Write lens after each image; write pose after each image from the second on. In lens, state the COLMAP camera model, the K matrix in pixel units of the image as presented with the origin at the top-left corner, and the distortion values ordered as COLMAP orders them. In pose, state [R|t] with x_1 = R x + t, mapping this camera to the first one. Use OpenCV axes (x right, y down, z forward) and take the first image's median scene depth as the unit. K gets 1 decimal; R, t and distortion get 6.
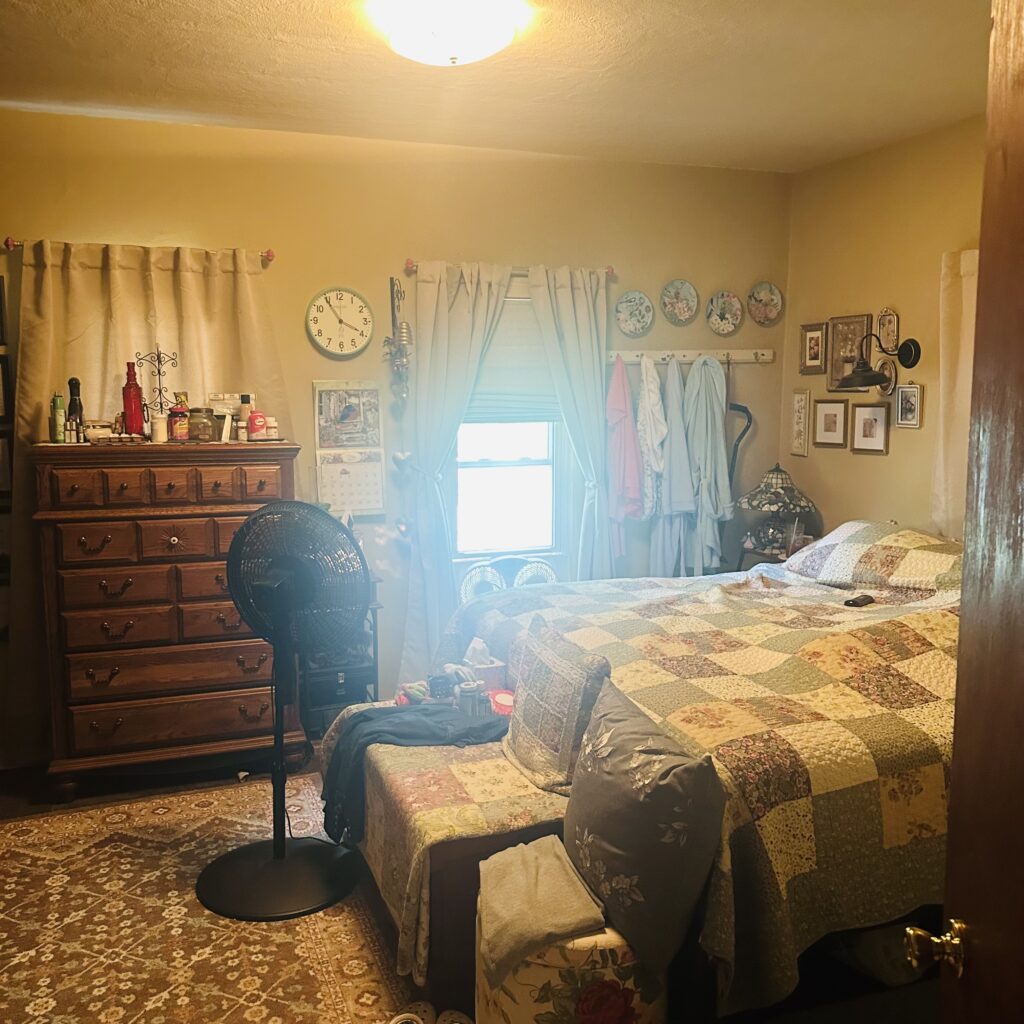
lens RADIAL K [[955.7, 0, 514.0], [0, 955.7, 500.8], [0, 0, 1]] dist [0.175920, -0.348305]
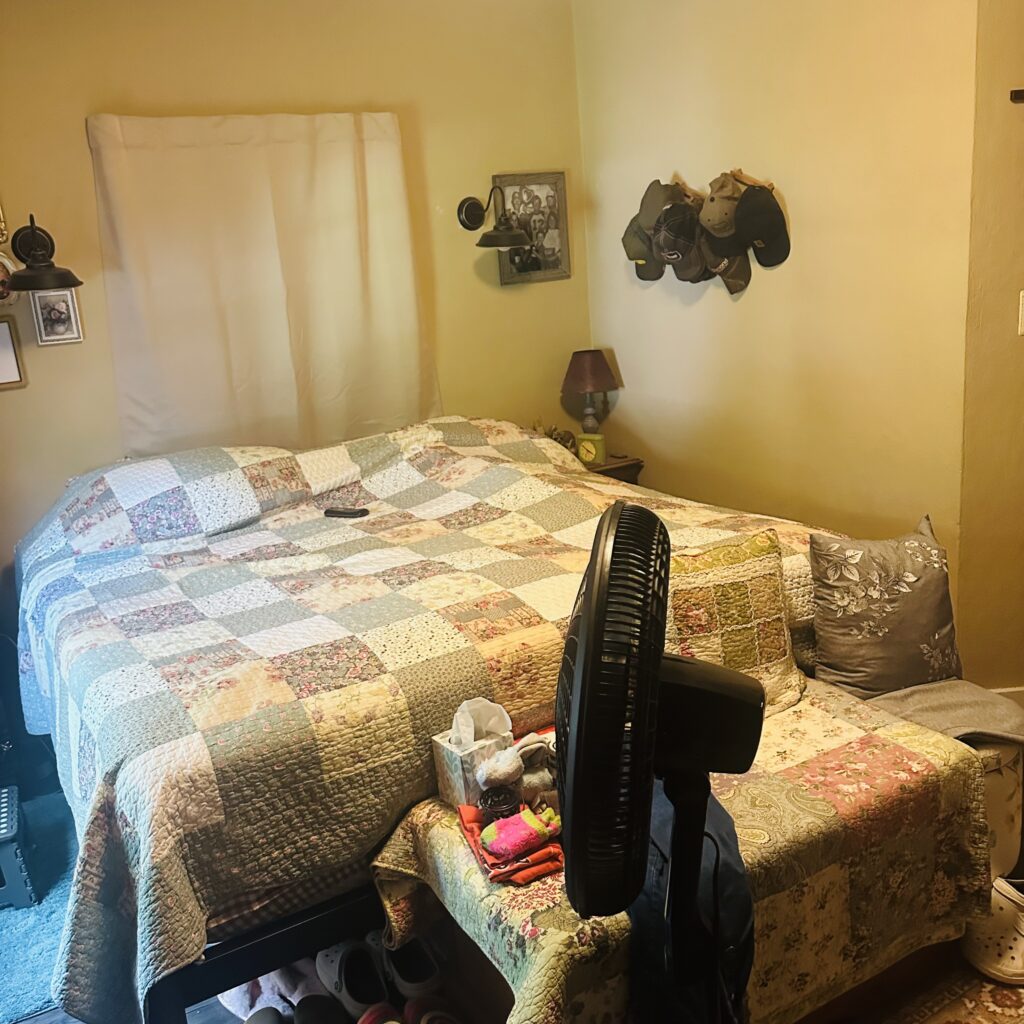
lens RADIAL K [[955.7, 0, 514.0], [0, 955.7, 500.8], [0, 0, 1]] dist [0.175920, -0.348305]
pose [[-0.167304, -0.188250, 0.967766, -0.510669], [0.200422, 0.954611, 0.220339, -0.067740], [-0.965319, 0.230825, -0.121981, 0.952399]]
